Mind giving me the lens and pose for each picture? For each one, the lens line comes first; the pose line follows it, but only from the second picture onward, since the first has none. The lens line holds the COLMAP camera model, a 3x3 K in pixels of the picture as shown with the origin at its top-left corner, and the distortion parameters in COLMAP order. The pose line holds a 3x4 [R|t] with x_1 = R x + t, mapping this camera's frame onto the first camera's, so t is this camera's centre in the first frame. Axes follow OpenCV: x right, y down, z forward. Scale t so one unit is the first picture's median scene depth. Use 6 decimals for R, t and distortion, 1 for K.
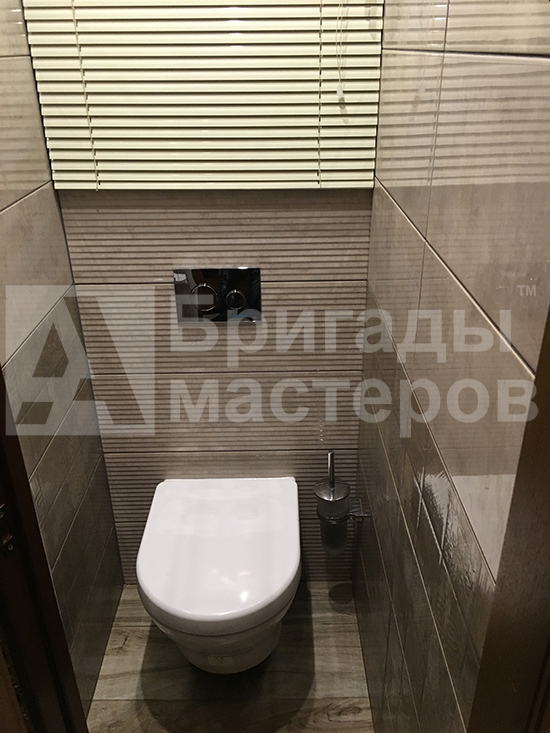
lens RADIAL K [[626.0, 0, 275.3], [0, 626.0, 366.4], [0, 0, 1]] dist [0.087783, -0.126157]
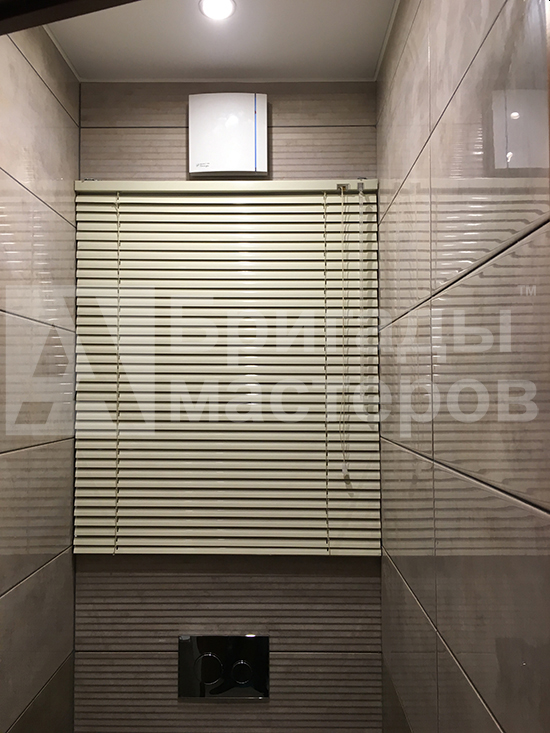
lens RADIAL K [[626.0, 0, 277.6], [0, 626.0, 363.1], [0, 0, 1]] dist [0.087783, -0.126157]
pose [[0.999790, 0.012680, -0.016112, -0.000745], [-0.018927, 0.872953, -0.487438, -0.051772], [0.007884, 0.487640, 0.873009, -0.054839]]
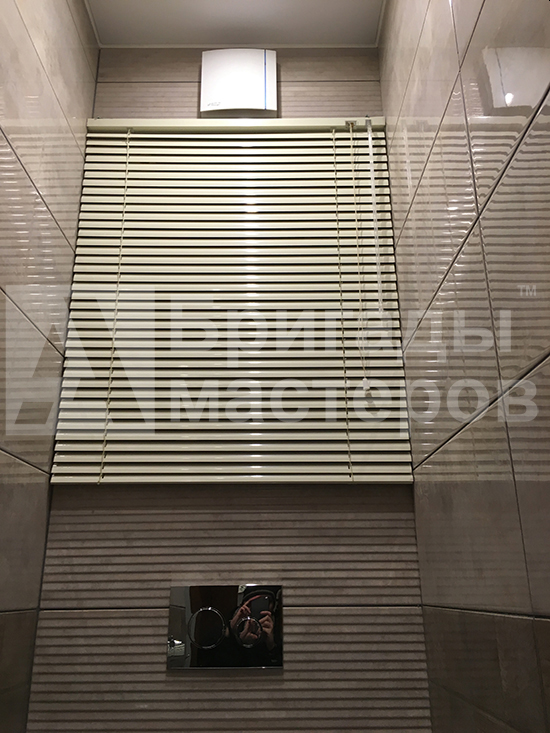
lens RADIAL K [[626.0, 0, 273.2], [0, 626.0, 364.2], [0, 0, 1]] dist [0.087783, -0.126157]
pose [[0.999955, 0.009059, -0.002960, -0.037852], [-0.008389, 0.689345, -0.724384, 0.237108], [-0.004522, 0.724376, 0.689390, 0.272352]]
